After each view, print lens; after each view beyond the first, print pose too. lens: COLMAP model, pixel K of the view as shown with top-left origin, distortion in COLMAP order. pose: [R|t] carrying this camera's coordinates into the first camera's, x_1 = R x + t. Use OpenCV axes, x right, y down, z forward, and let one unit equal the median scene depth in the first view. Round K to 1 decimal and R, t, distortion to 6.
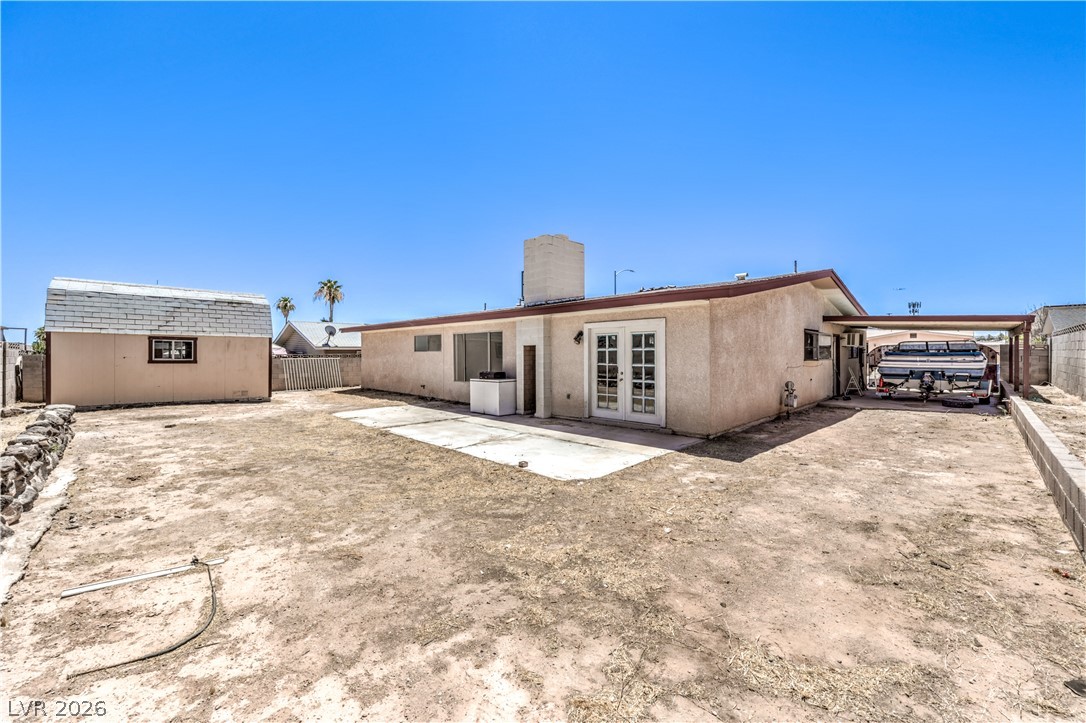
lens RADIAL K [[437.9, 0, 541.5], [0, 437.9, 357.7], [0, 0, 1]] dist [-0.000753, 0.000505]
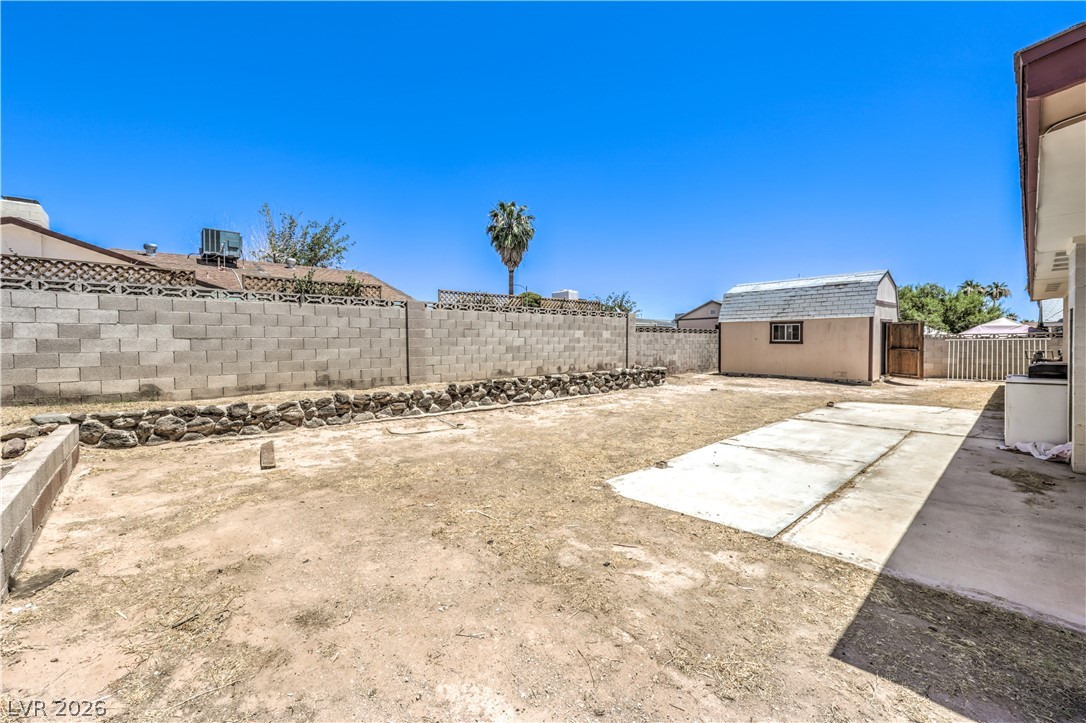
lens RADIAL K [[437.9, 0, 543.3], [0, 437.9, 354.6], [0, 0, 1]] dist [-0.000753, 0.000505]
pose [[-0.048695, 0.032410, -0.998288, 0.818766], [0.002549, 0.999474, 0.032325, 0.005151], [0.998810, -0.000971, -0.048752, 0.836959]]
